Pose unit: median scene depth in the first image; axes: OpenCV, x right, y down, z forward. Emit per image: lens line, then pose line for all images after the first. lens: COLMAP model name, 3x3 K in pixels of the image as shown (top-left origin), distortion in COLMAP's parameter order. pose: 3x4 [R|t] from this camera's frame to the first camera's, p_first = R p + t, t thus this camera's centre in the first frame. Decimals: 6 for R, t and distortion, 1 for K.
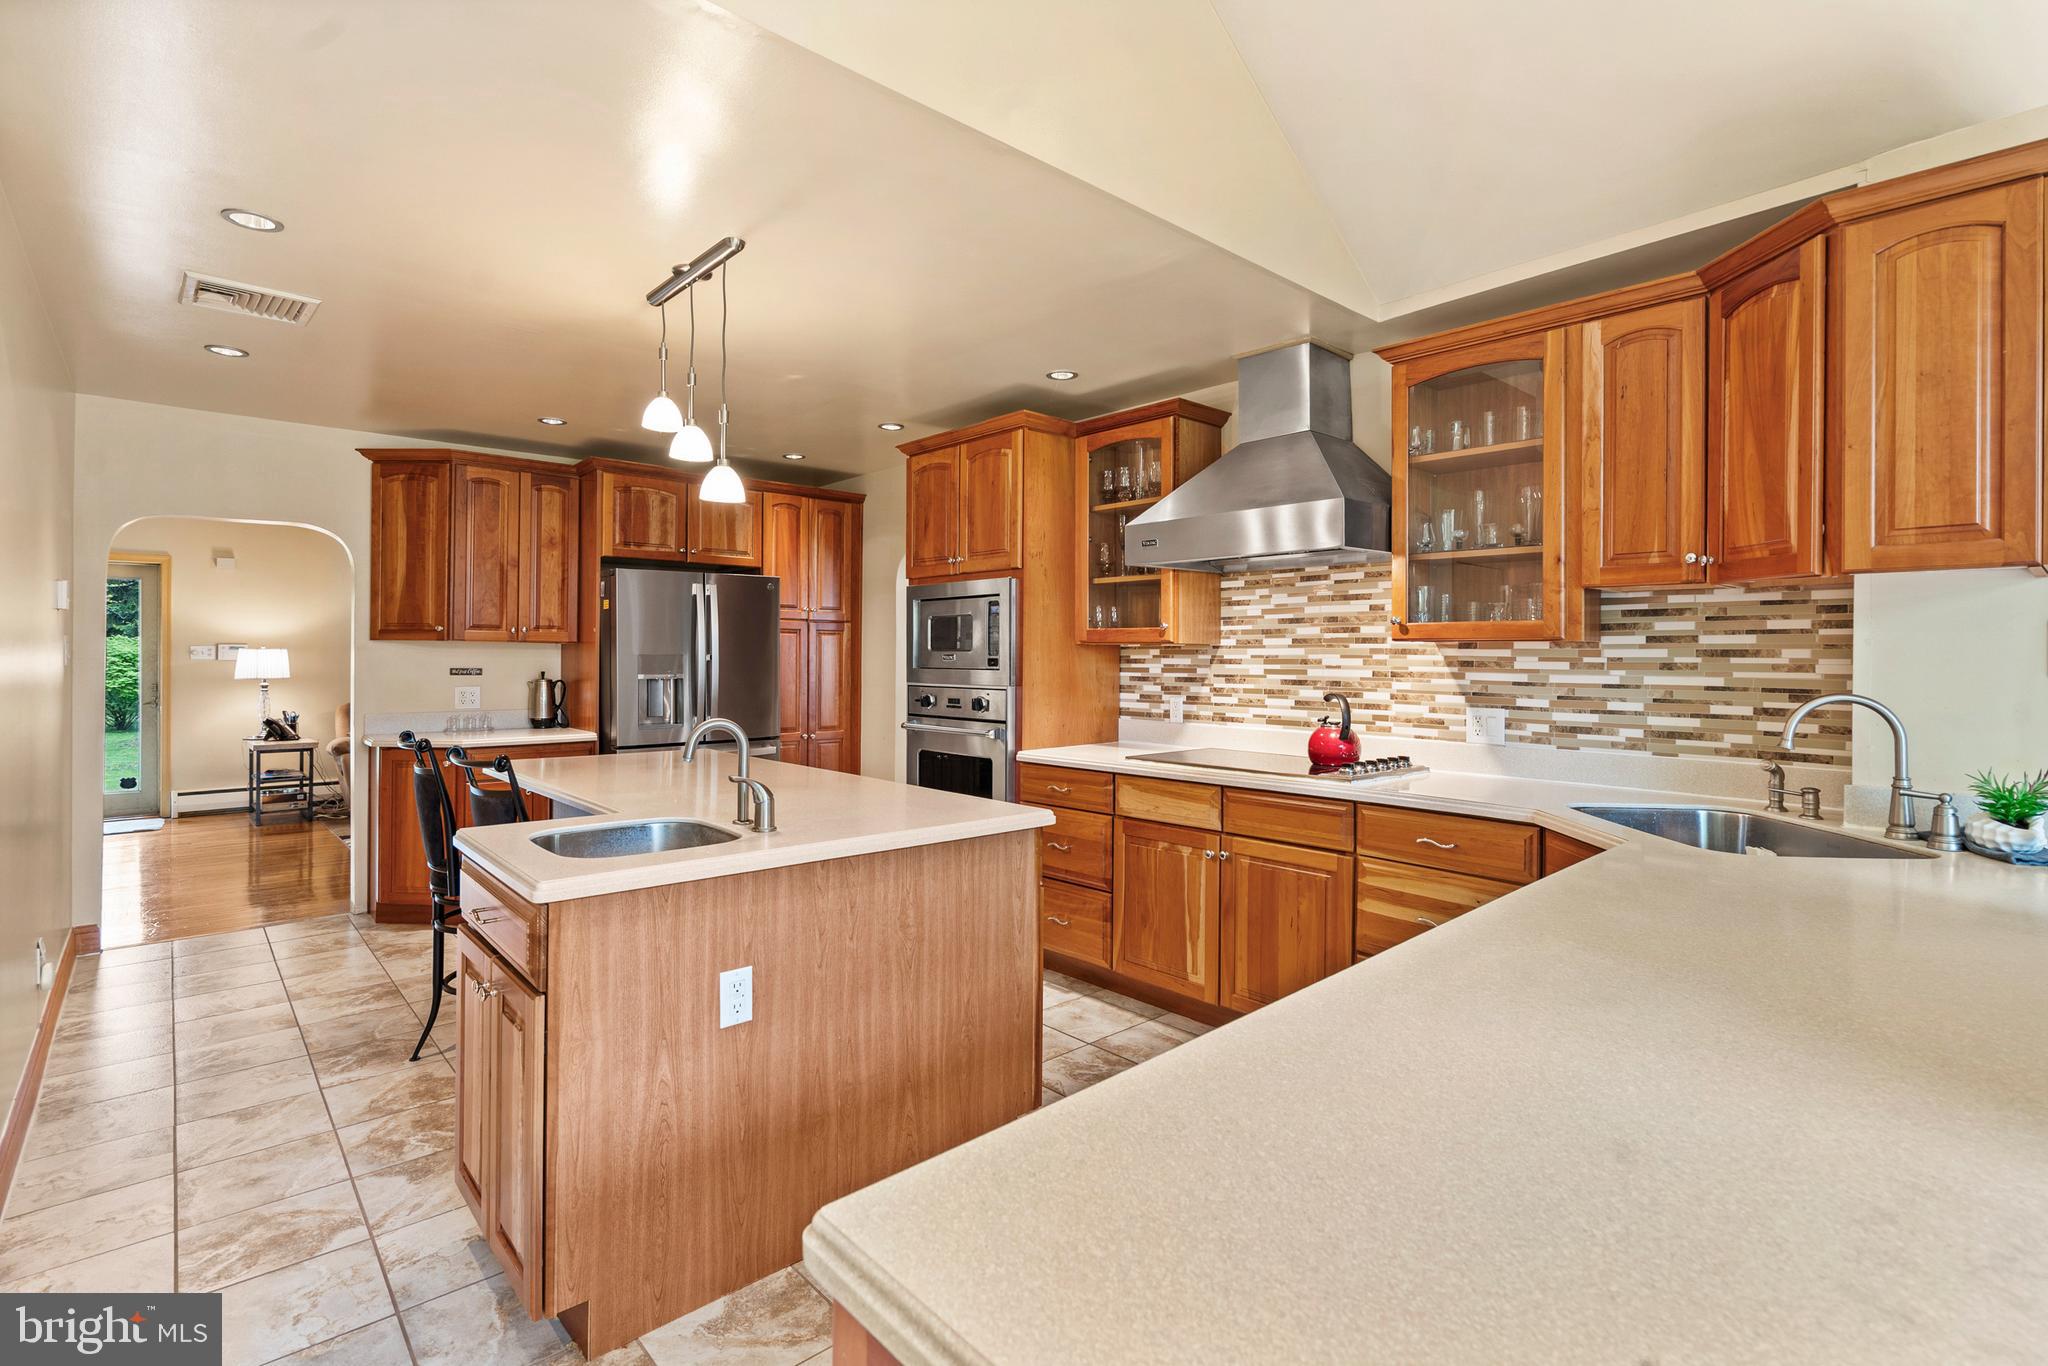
lens RADIAL K [[941.1, 0, 1040.9], [0, 941.1, 650.3], [0, 0, 1]] dist [-0.008199, 0.002764]
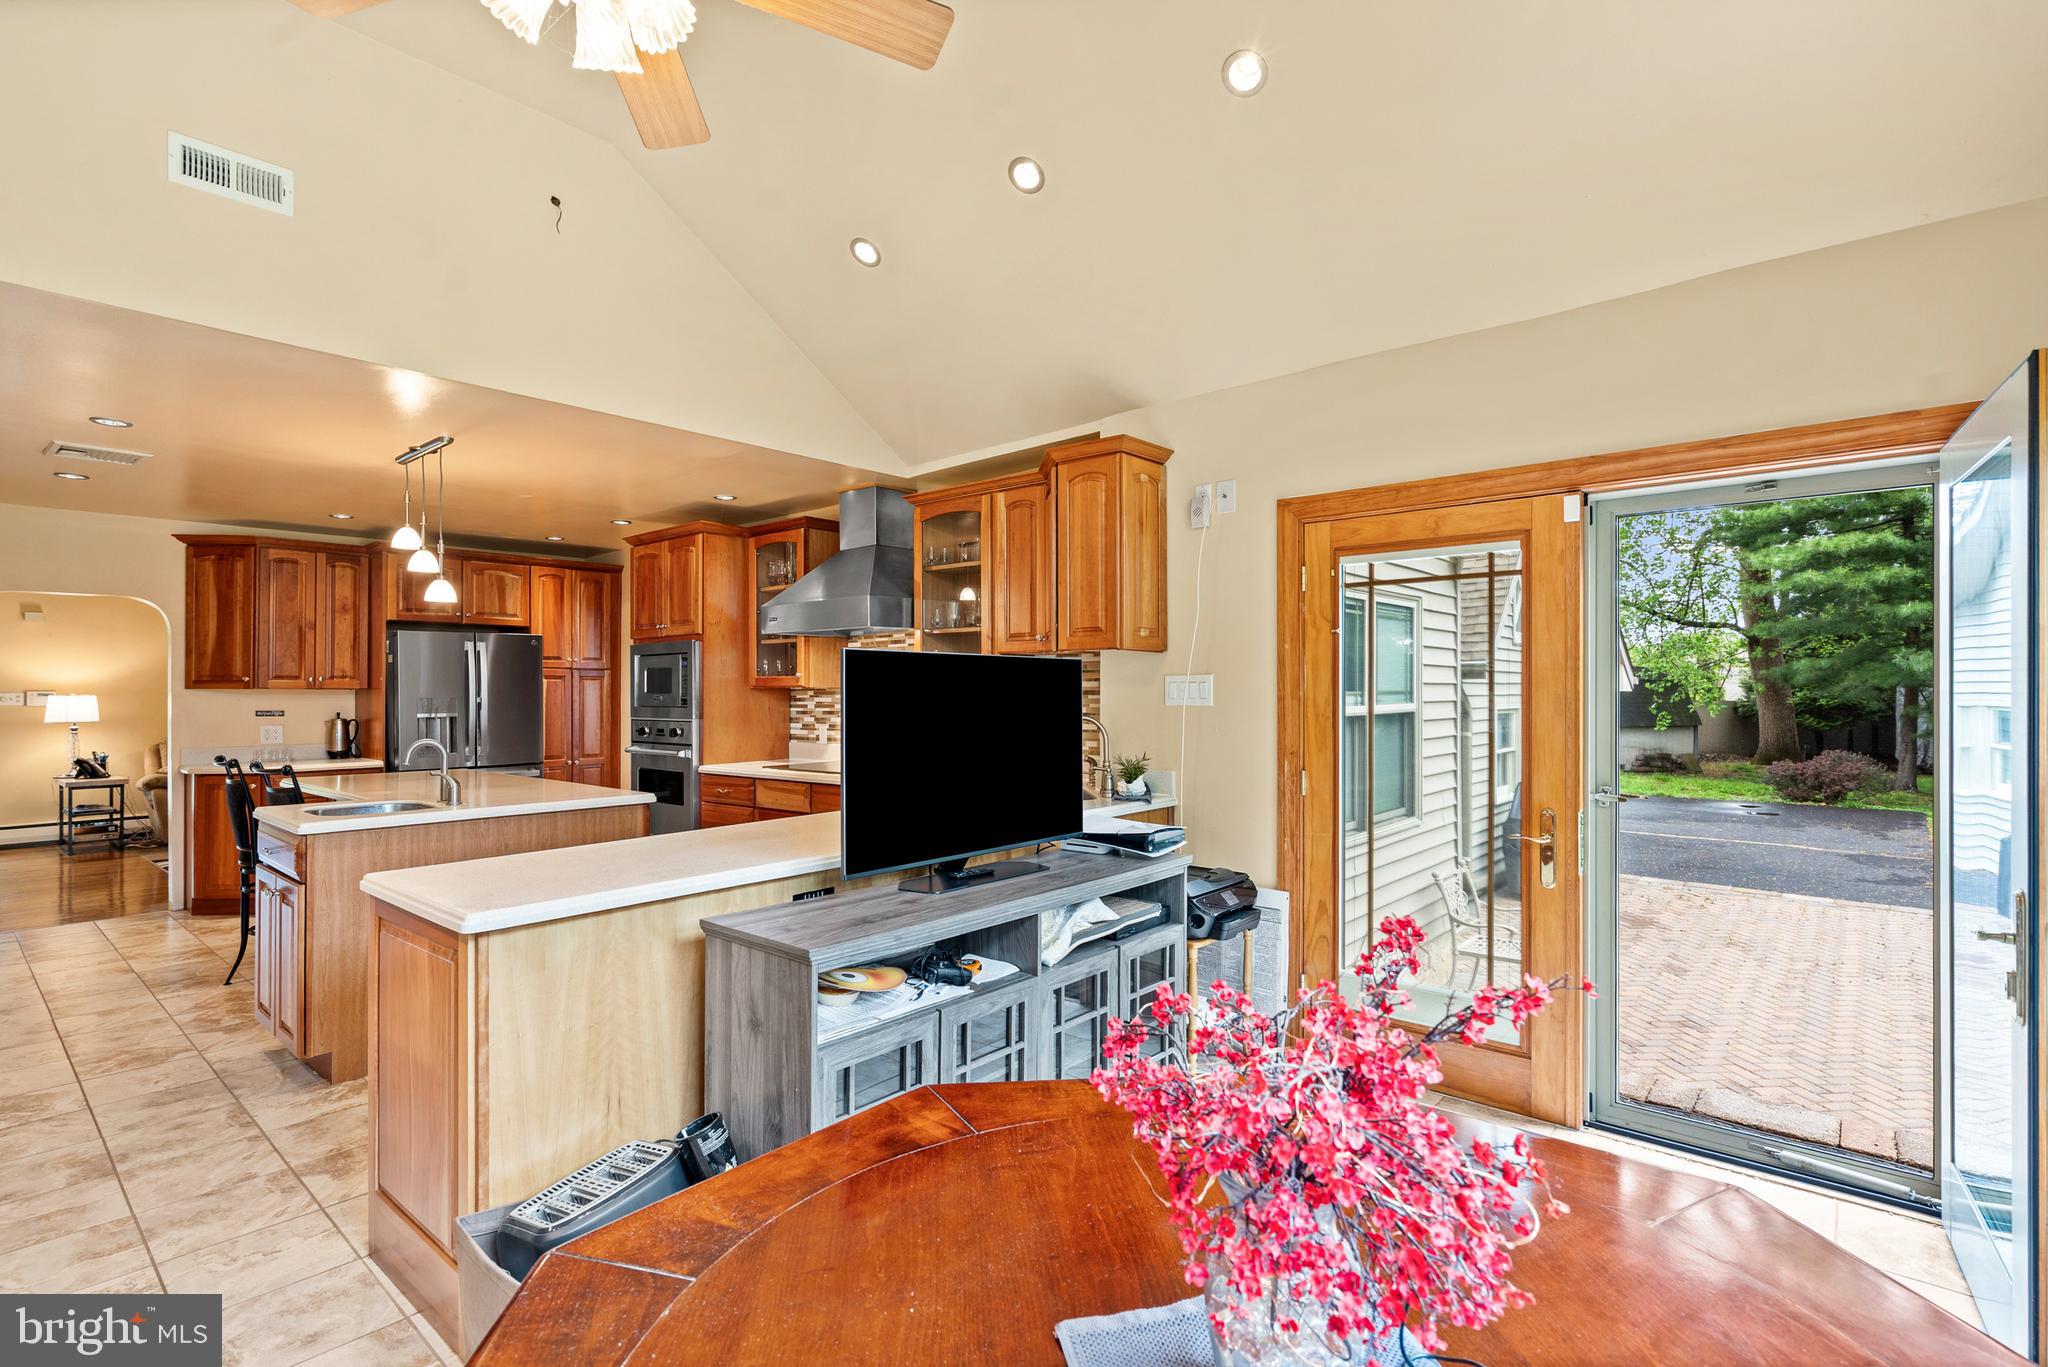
lens RADIAL K [[941.1, 0, 1021.9], [0, 941.1, 682.0], [0, 0, 1]] dist [-0.008199, 0.002764]
pose [[0.992939, -0.008192, 0.118341, 0.280681], [0.008643, 0.999957, -0.003299, -0.007448], [-0.118309, 0.004298, 0.992967, -0.428026]]
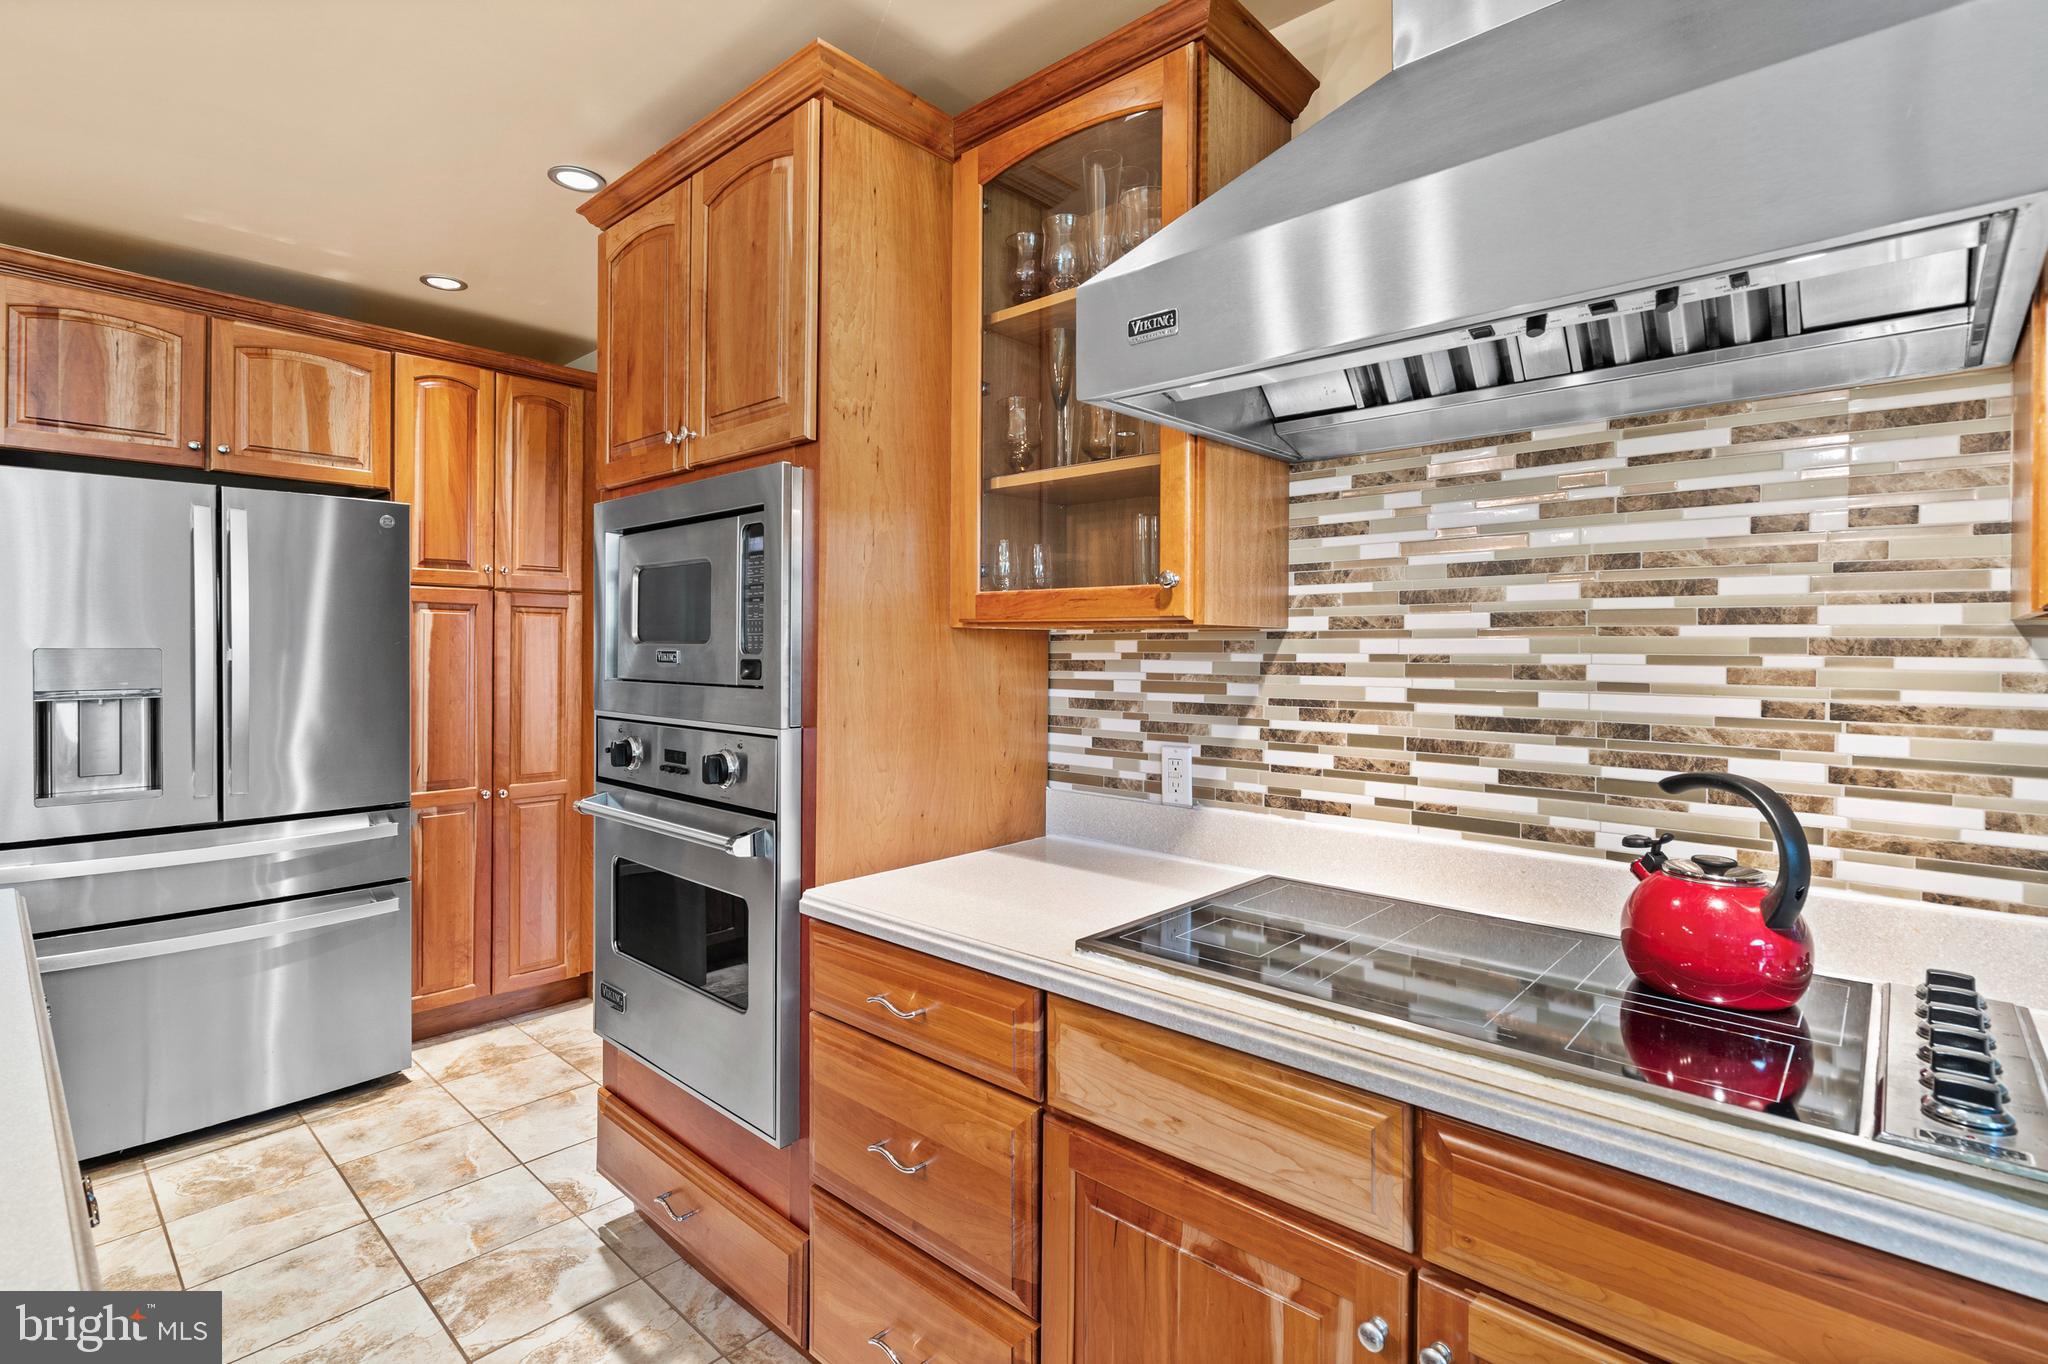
lens RADIAL K [[941.1, 0, 1049.0], [0, 941.1, 653.9], [0, 0, 1]] dist [-0.008199, 0.002764]
pose [[0.994439, 0.002406, 0.105288, 0.037414], [-0.003450, 0.999947, 0.009736, 0.001324], [-0.105259, -0.010045, 0.994394, 0.579883]]
